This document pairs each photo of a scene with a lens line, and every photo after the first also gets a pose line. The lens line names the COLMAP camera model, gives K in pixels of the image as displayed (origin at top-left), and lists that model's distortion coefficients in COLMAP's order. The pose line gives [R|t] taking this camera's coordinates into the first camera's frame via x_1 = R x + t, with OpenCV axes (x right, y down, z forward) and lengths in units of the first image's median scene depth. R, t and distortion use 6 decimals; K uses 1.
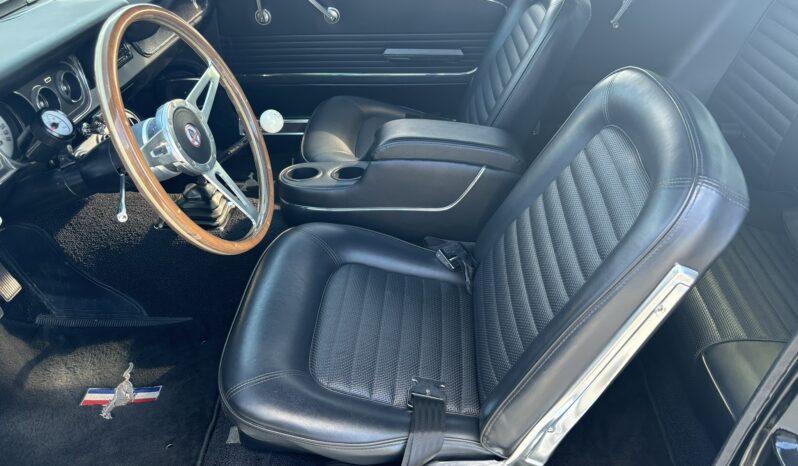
lens RADIAL K [[601.5, 0, 402.9], [0, 601.5, 240.6], [0, 0, 1]] dist [0.036566, -0.010780]
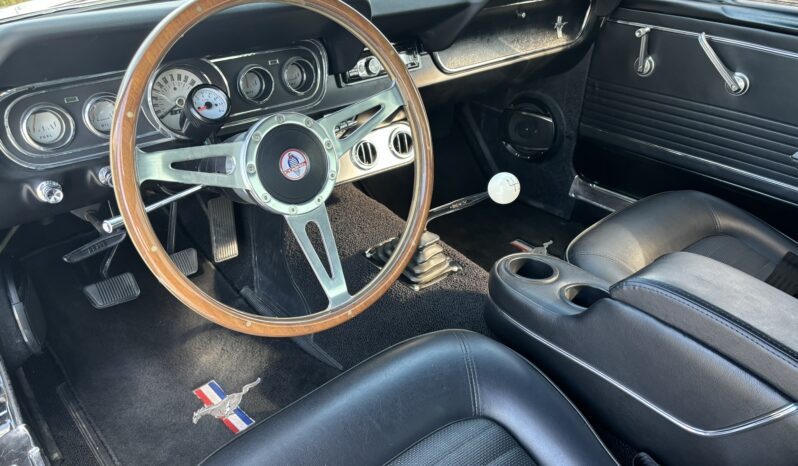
lens RADIAL K [[601.5, 0, 402.9], [0, 601.5, 240.6], [0, 0, 1]] dist [0.036566, -0.010780]
pose [[0.693104, 0.390034, -0.606201, 0.163366], [-0.429907, 0.898701, 0.086694, -0.151118], [0.578607, 0.200522, 0.790572, 0.368114]]
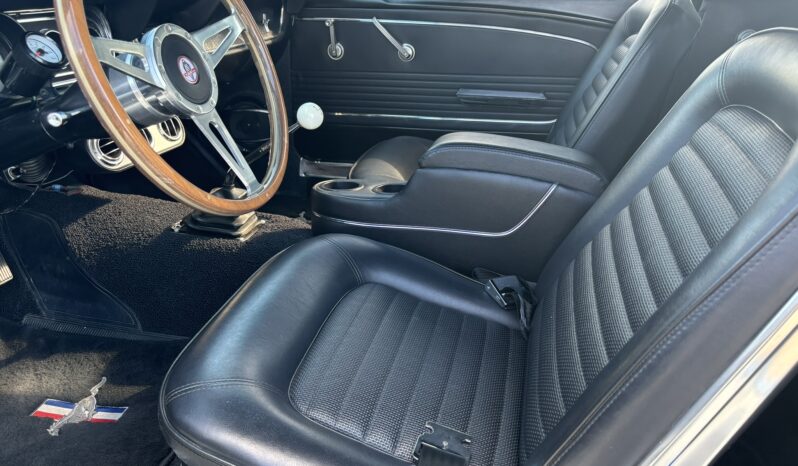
lens RADIAL K [[601.9, 0, 399.0], [0, 601.9, 233.0], [0, 0, 1]] dist [0.066742, -0.074768]
pose [[0.984186, 0.088466, -0.153466, 0.059057], [-0.116990, 0.975150, -0.188139, 0.117756], [0.133009, 0.203118, 0.970078, 0.201652]]
